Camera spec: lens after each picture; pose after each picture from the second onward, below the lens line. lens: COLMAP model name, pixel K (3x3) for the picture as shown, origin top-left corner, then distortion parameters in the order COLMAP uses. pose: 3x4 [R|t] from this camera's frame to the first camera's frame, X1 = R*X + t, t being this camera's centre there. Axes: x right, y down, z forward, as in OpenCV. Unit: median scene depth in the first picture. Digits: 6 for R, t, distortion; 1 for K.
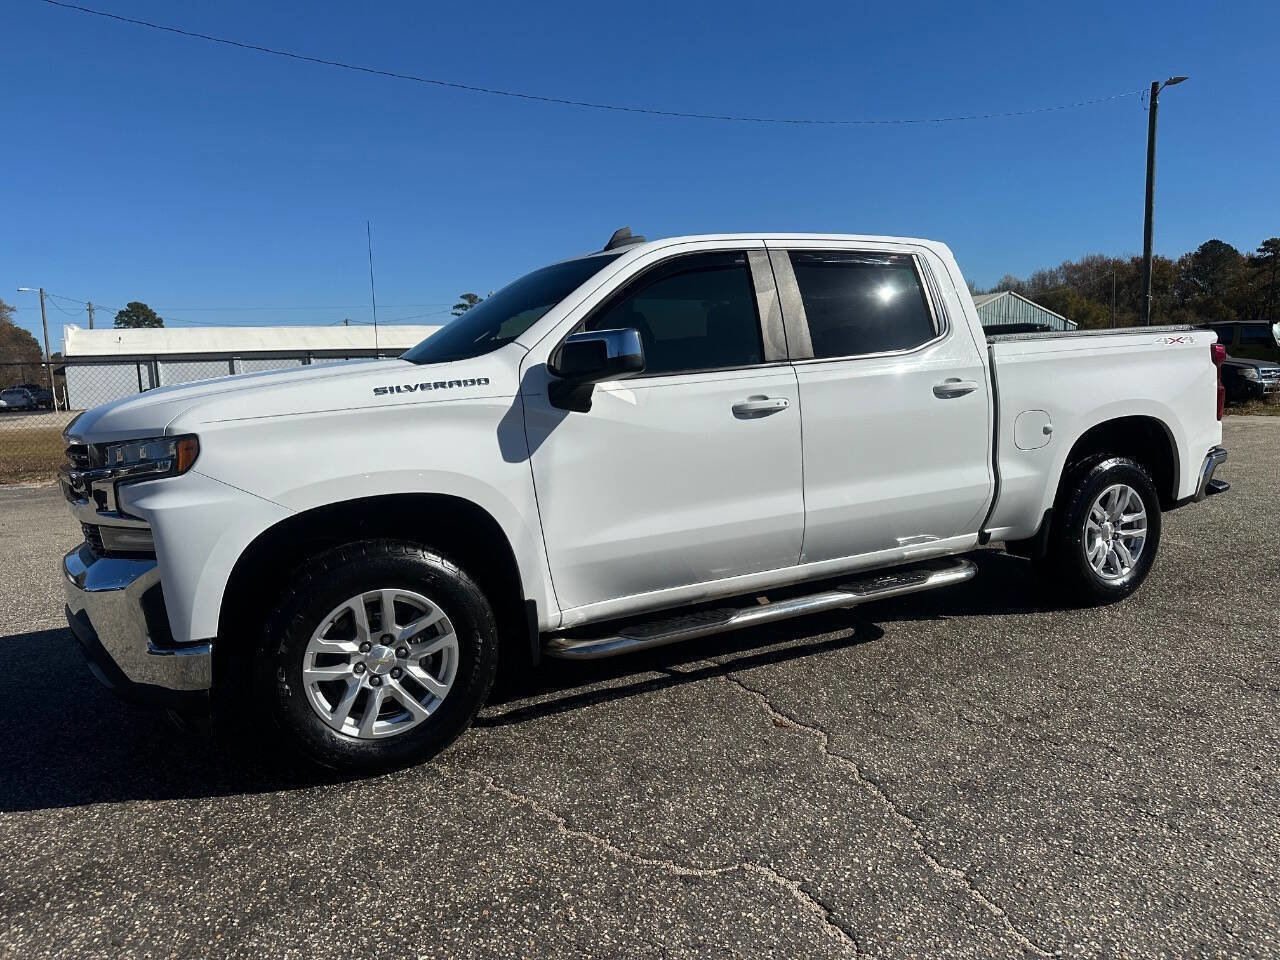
lens RADIAL K [[903.0, 0, 644.8], [0, 903.0, 487.6], [0, 0, 1]] dist [0.051654, -0.052392]
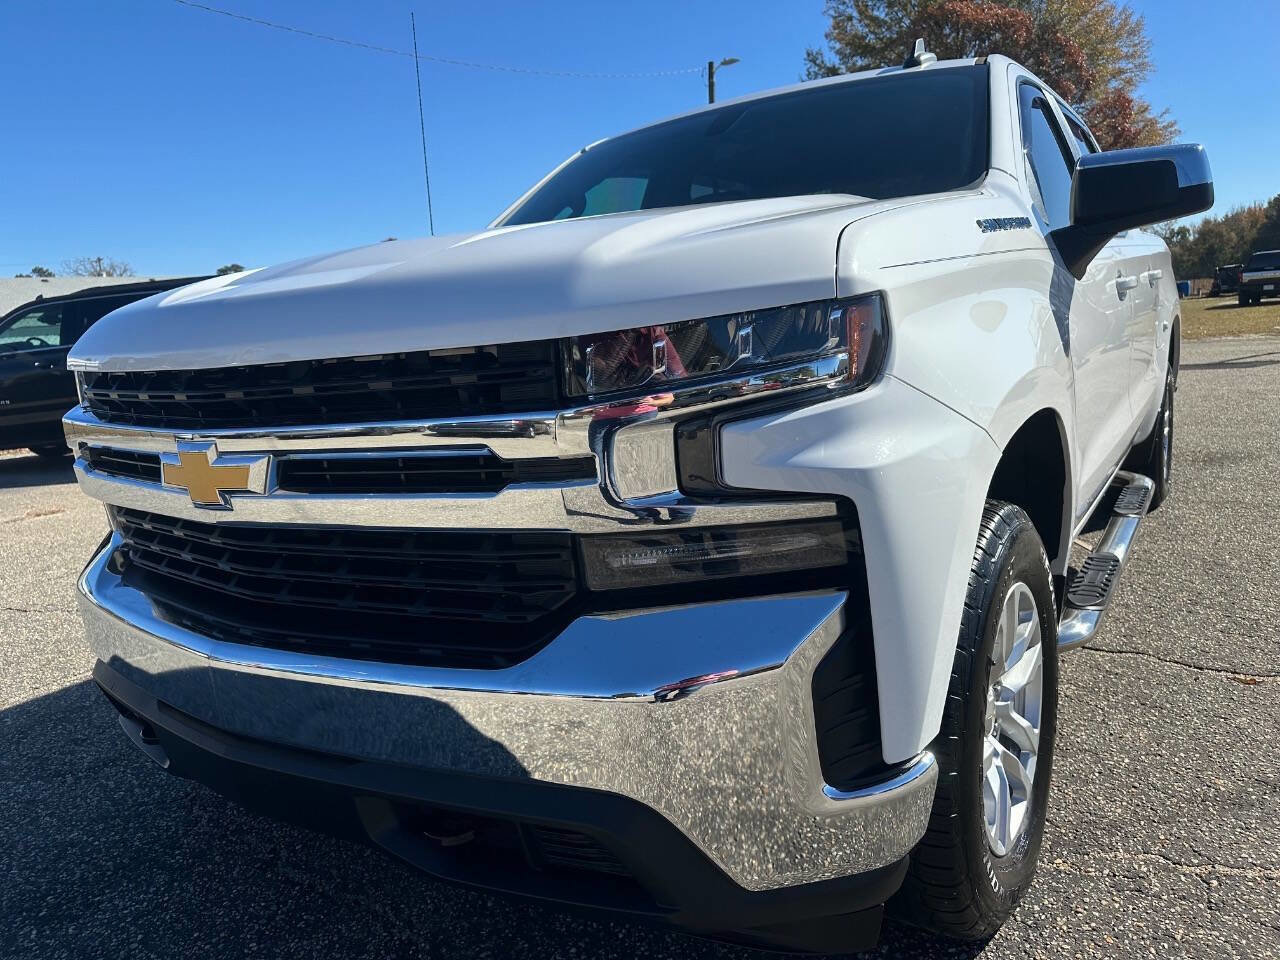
lens RADIAL K [[916.4, 0, 633.9], [0, 916.4, 481.7], [0, 0, 1]] dist [0.004212, -0.004799]
pose [[0.876987, -0.107418, 0.468353, -0.653680], [0.097740, 0.994194, 0.045004, 0.001078], [-0.470468, 0.006309, 0.882395, 0.532177]]
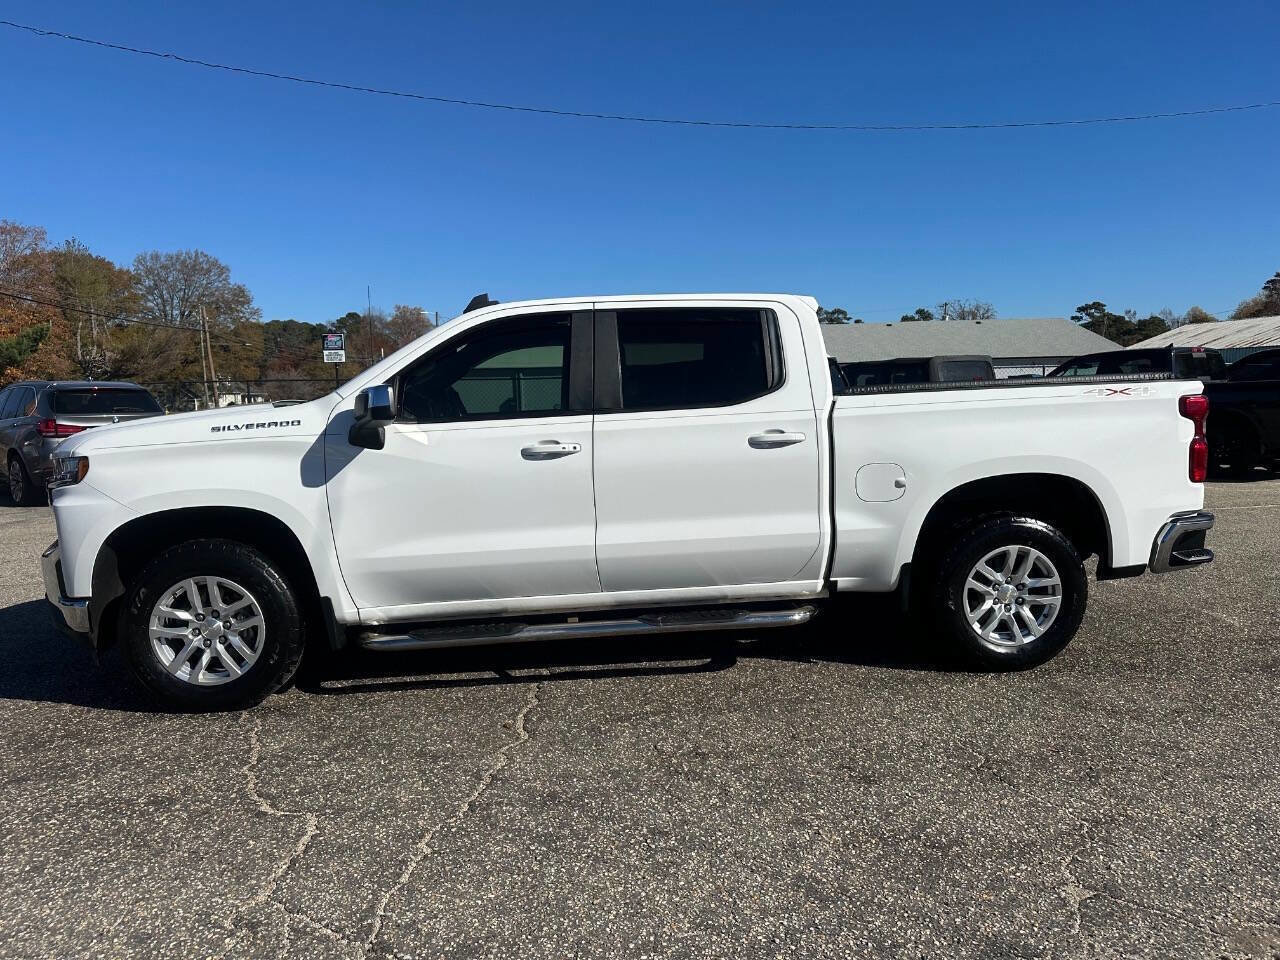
lens RADIAL K [[898.8, 0, 640.0], [0, 898.8, 480.0], [0, 0, 1]] dist [0.114713, -0.167316]
pose [[0.925670, 0.056311, -0.374118, 0.700033], [-0.064203, 0.997899, -0.008656, -0.051475], [0.372845, 0.032032, 0.927341, -0.020954]]
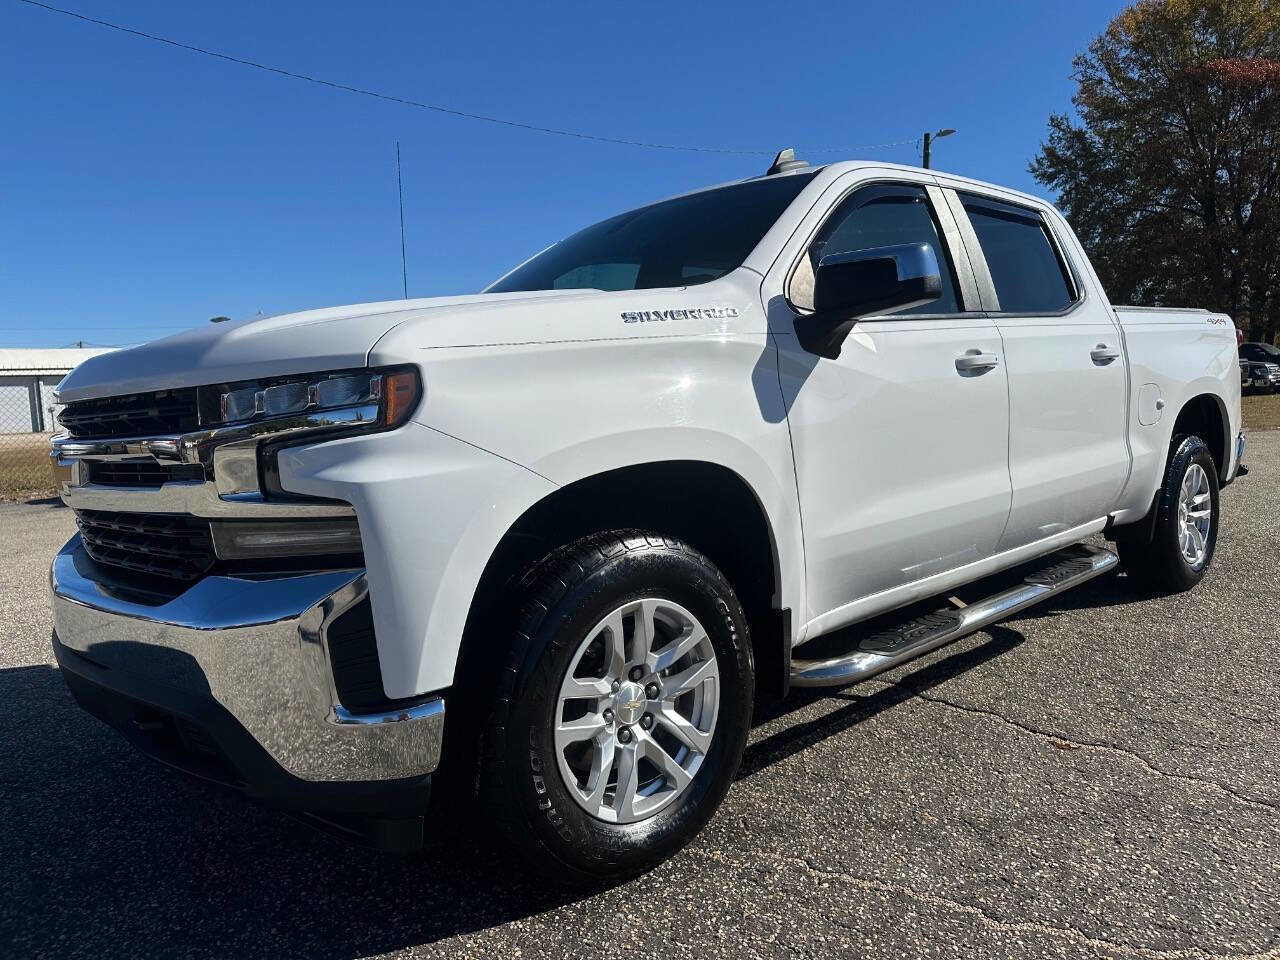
lens RADIAL K [[906.0, 0, 645.3], [0, 906.0, 471.0], [0, 0, 1]] dist [0.050730, -0.059711]
pose [[0.967749, -0.022065, 0.250949, -0.399038], [0.035292, 0.998208, -0.048331, 0.041446], [-0.249433, 0.055629, 0.966793, 0.283306]]
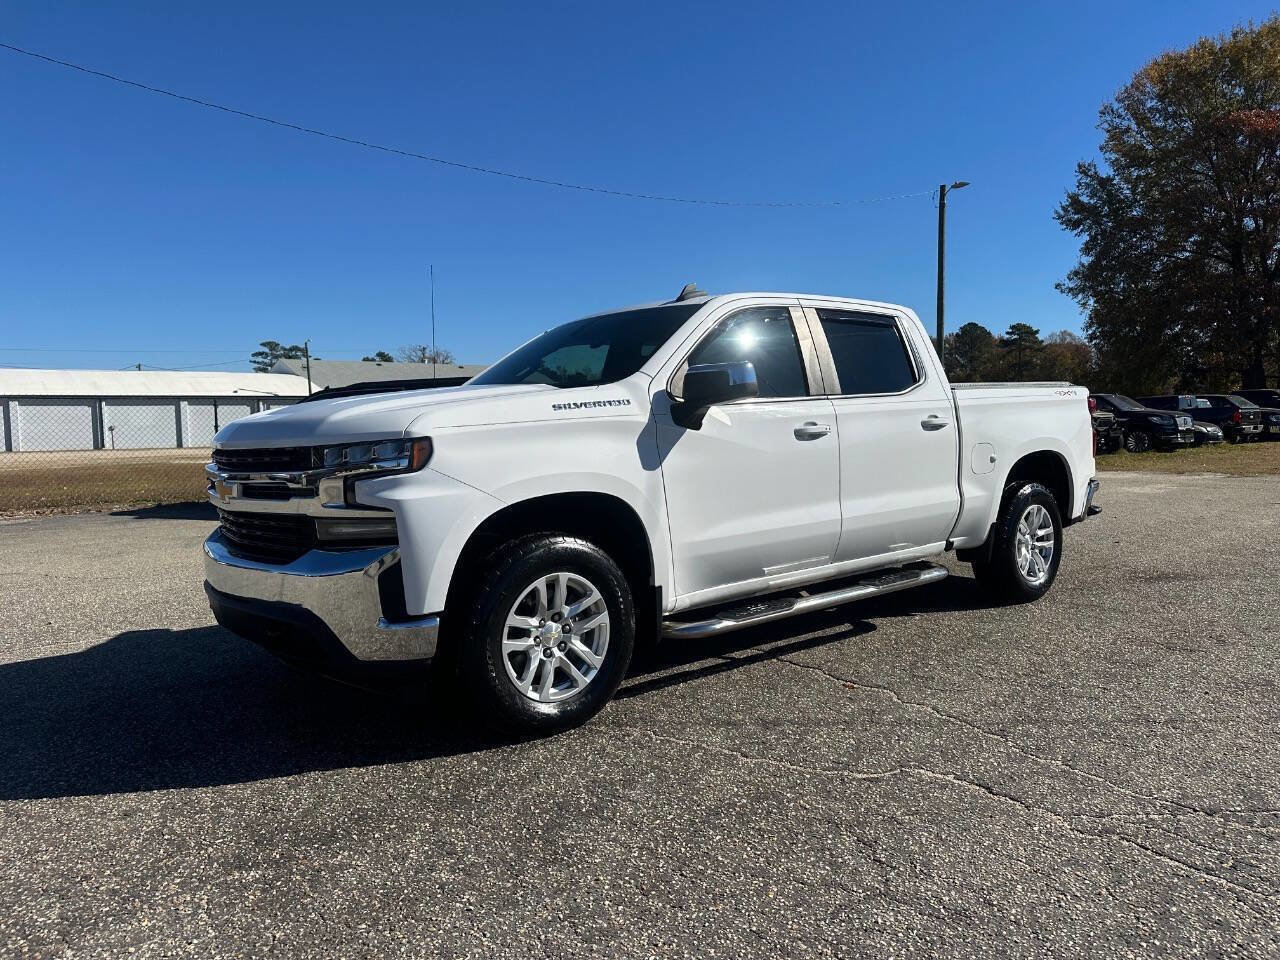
lens RADIAL K [[898.8, 0, 640.0], [0, 898.8, 480.0], [0, 0, 1]] dist [0.114713, -0.167316]
pose [[0.978059, 0.007453, 0.208193, -0.375821], [0.007717, 0.997378, -0.071958, 0.066809], [-0.208184, 0.071986, 0.975437, -0.153922]]
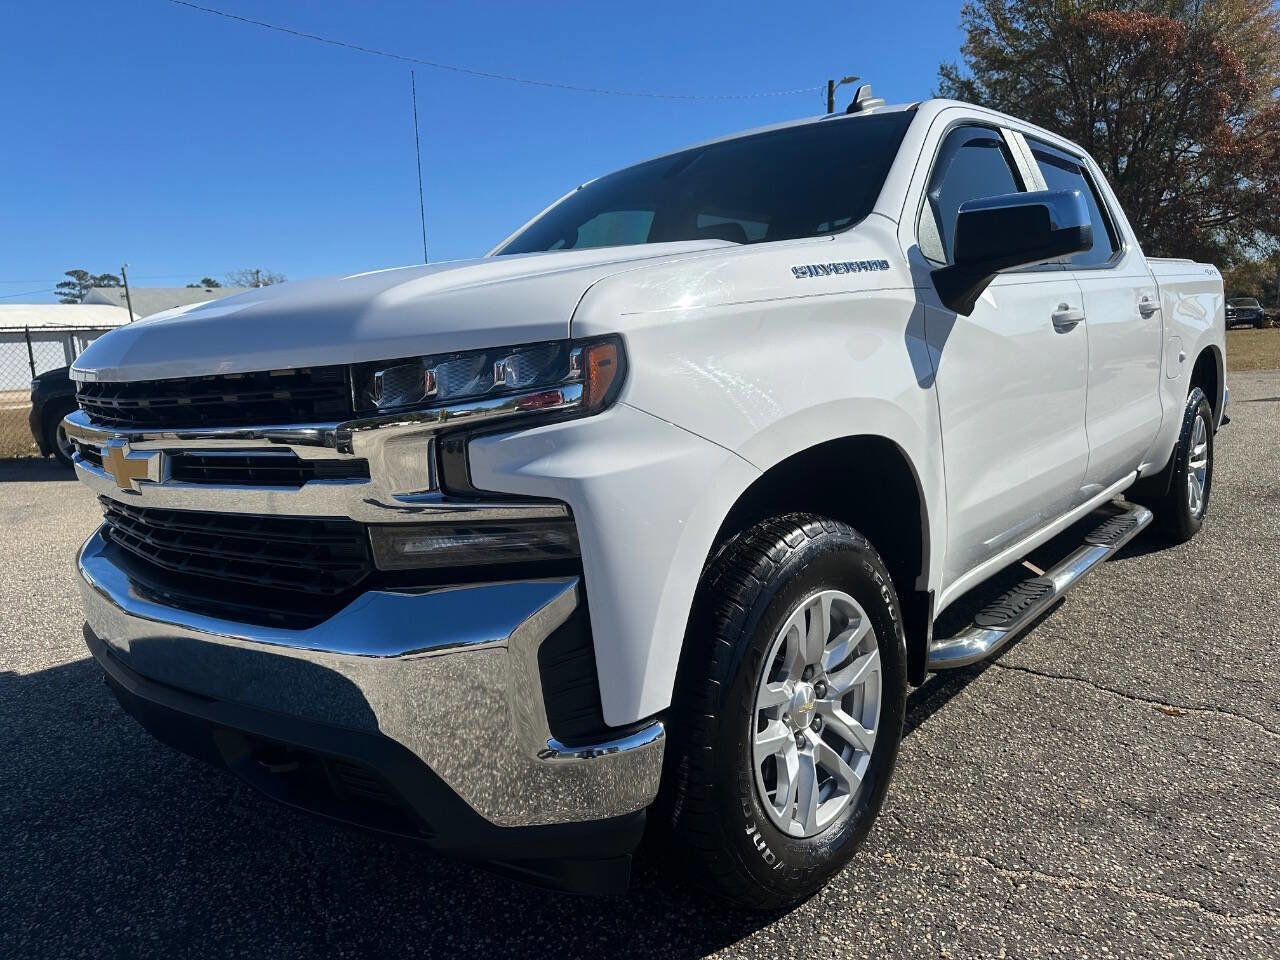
lens RADIAL K [[915.0, 0, 633.0], [0, 915.0, 475.6], [0, 0, 1]] dist [0.008022, -0.007747]
pose [[0.935305, -0.063304, 0.348134, -0.541610], [0.062845, 0.997943, 0.012623, 0.014511], [-0.348217, 0.010072, 0.937360, 0.399431]]
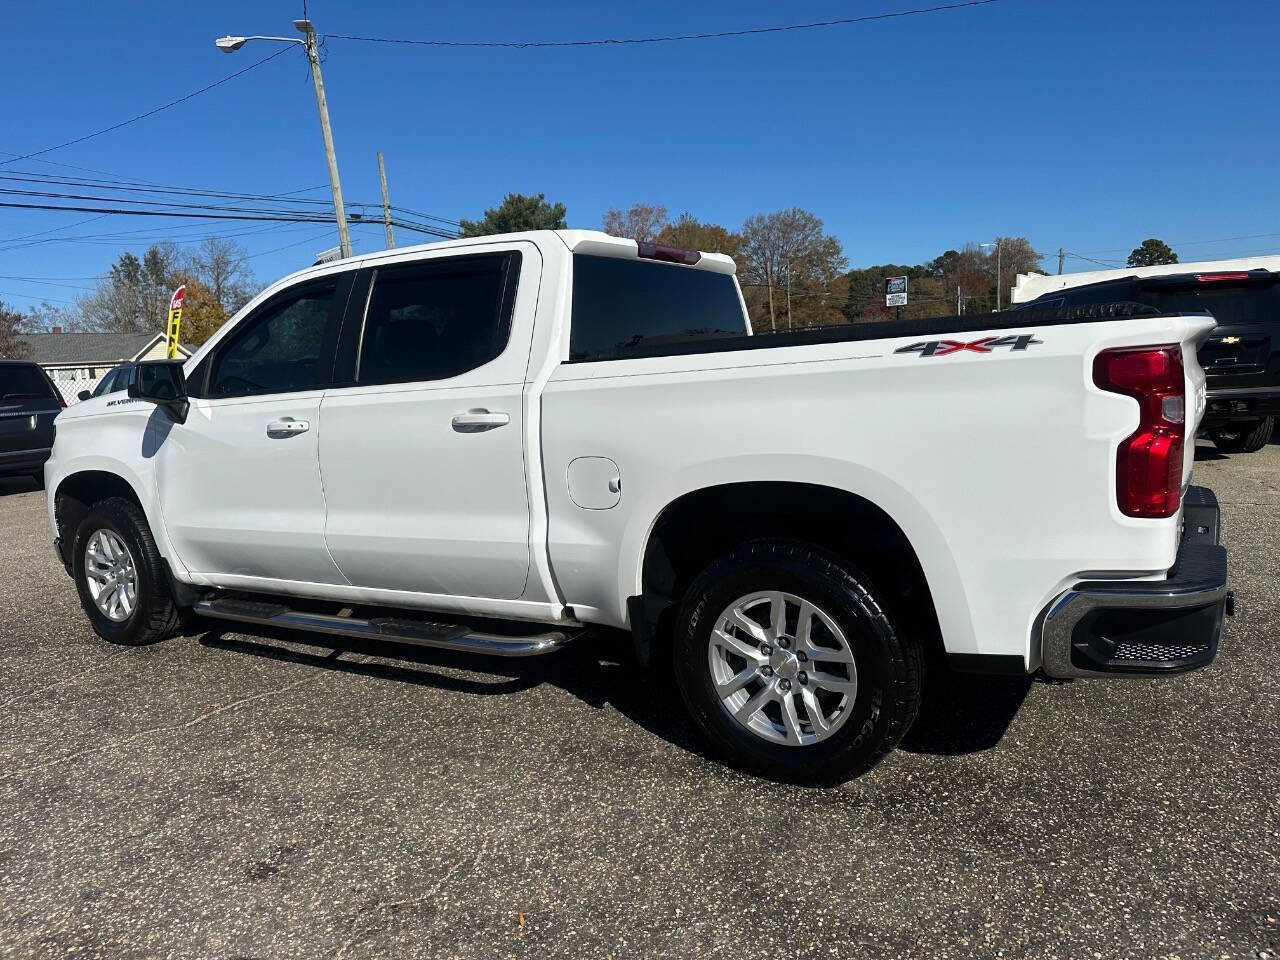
lens RADIAL K [[898.8, 0, 640.0], [0, 898.8, 480.0], [0, 0, 1]] dist [0.114713, -0.167316]
pose [[0.513846, 0.126534, -0.848499, 1.332013], [-0.076662, 0.991878, 0.101489, -0.178862], [0.854450, 0.012898, 0.519374, 0.836392]]
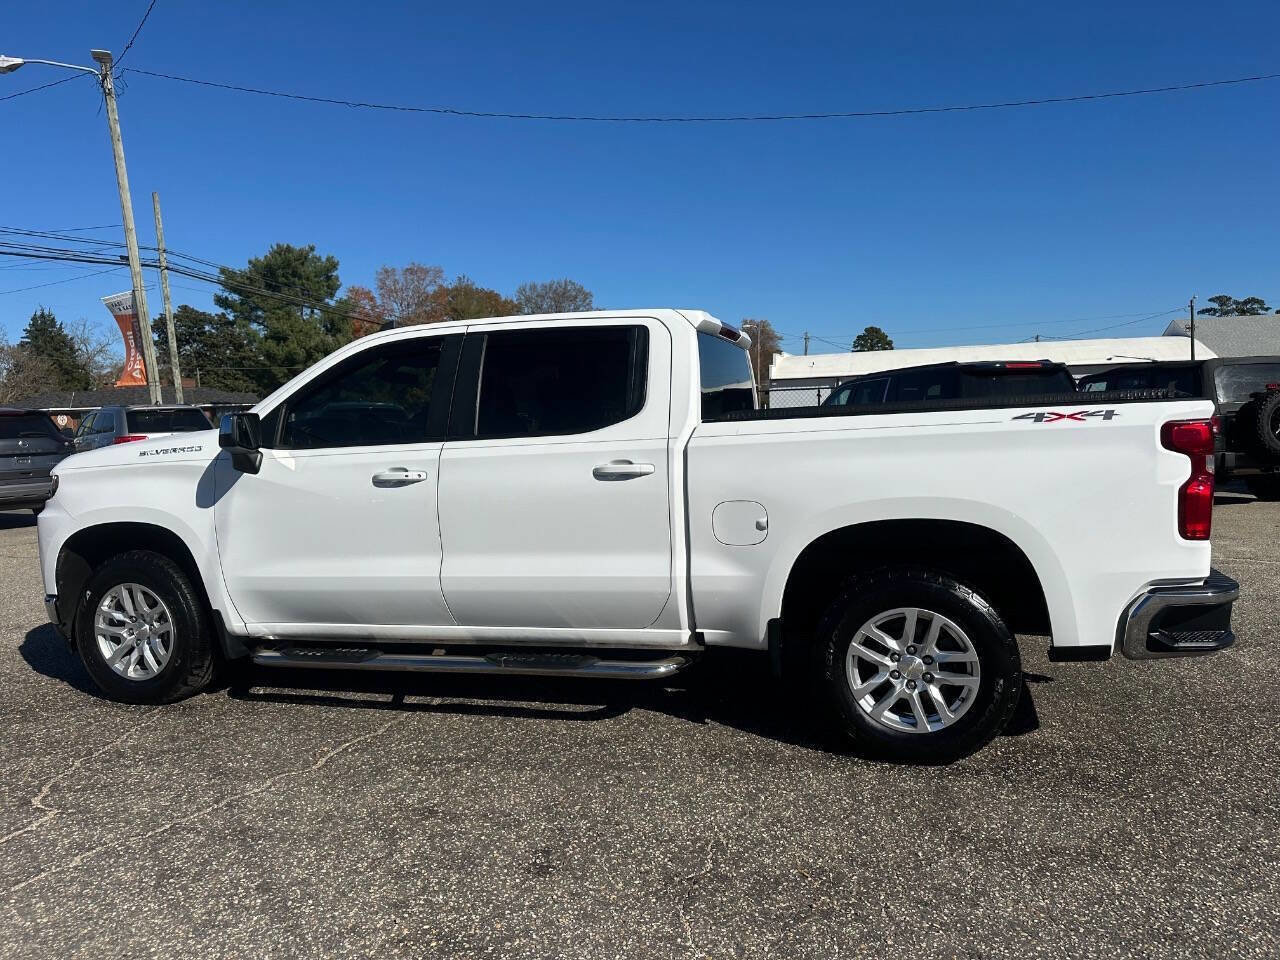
lens RADIAL K [[898.8, 0, 640.0], [0, 898.8, 480.0], [0, 0, 1]] dist [0.114713, -0.167316]
pose [[0.716989, 0.071671, -0.693391, 1.194636], [-0.088757, 0.995991, 0.011171, -0.132738], [0.691411, 0.053533, 0.720475, 0.408898]]
